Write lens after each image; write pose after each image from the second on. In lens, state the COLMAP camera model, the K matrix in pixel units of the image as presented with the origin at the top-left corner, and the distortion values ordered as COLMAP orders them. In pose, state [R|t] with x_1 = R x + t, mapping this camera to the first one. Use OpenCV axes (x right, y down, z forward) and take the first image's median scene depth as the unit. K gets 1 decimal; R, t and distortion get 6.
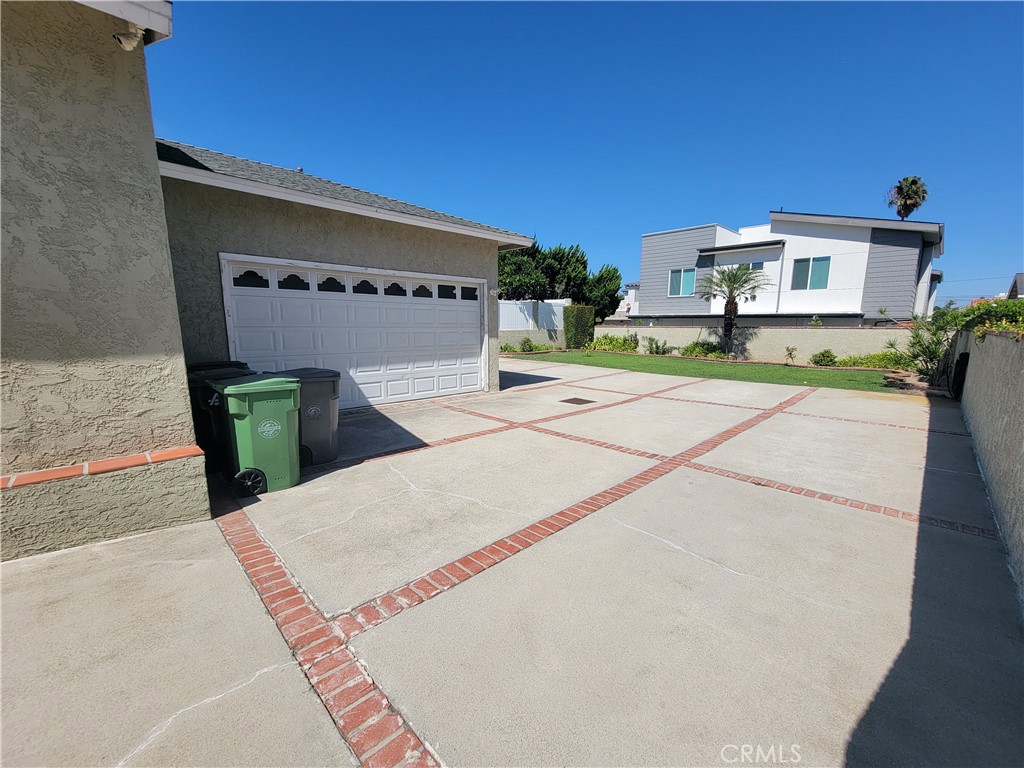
lens RADIAL K [[418.8, 0, 514.2], [0, 418.8, 390.0], [0, 0, 1]] dist [-0.002345, 0.001068]
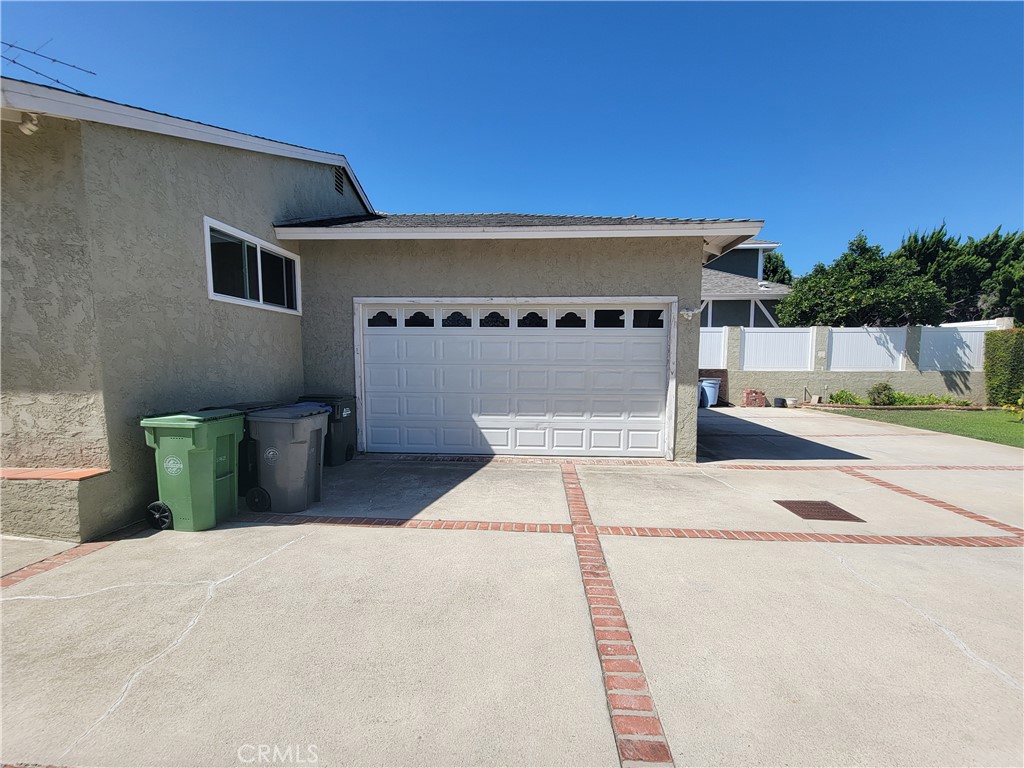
lens RADIAL K [[418.8, 0, 512.7], [0, 418.8, 393.2], [0, 0, 1]] dist [-0.002345, 0.001068]
pose [[0.673280, 0.055679, -0.737289, 0.397973], [-0.116573, 0.992683, -0.031487, -0.082652], [0.730141, 0.107147, 0.674844, 0.543063]]
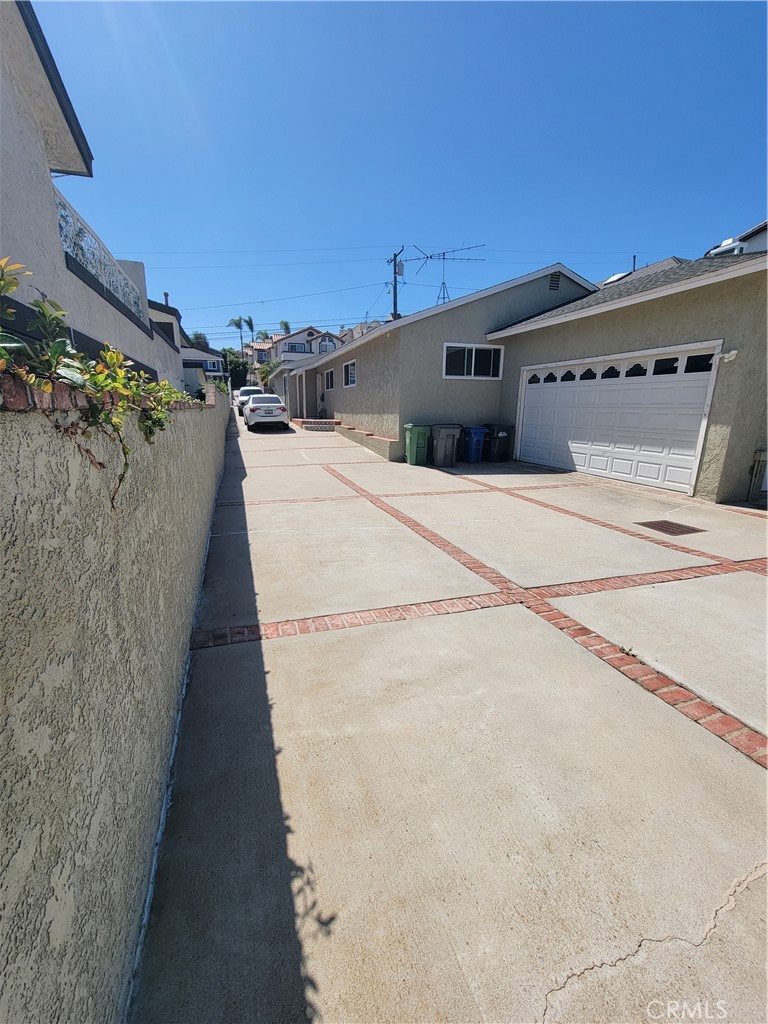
lens RADIAL K [[418.8, 0, 386.4], [0, 418.8, 514.3], [0, 0, 1]] dist [-0.002345, 0.001068]
pose [[-0.429579, 0.218795, -0.876123, 1.293748], [-0.145752, 0.940684, 0.306383, -0.179962], [0.891189, 0.259312, -0.372208, 1.252542]]
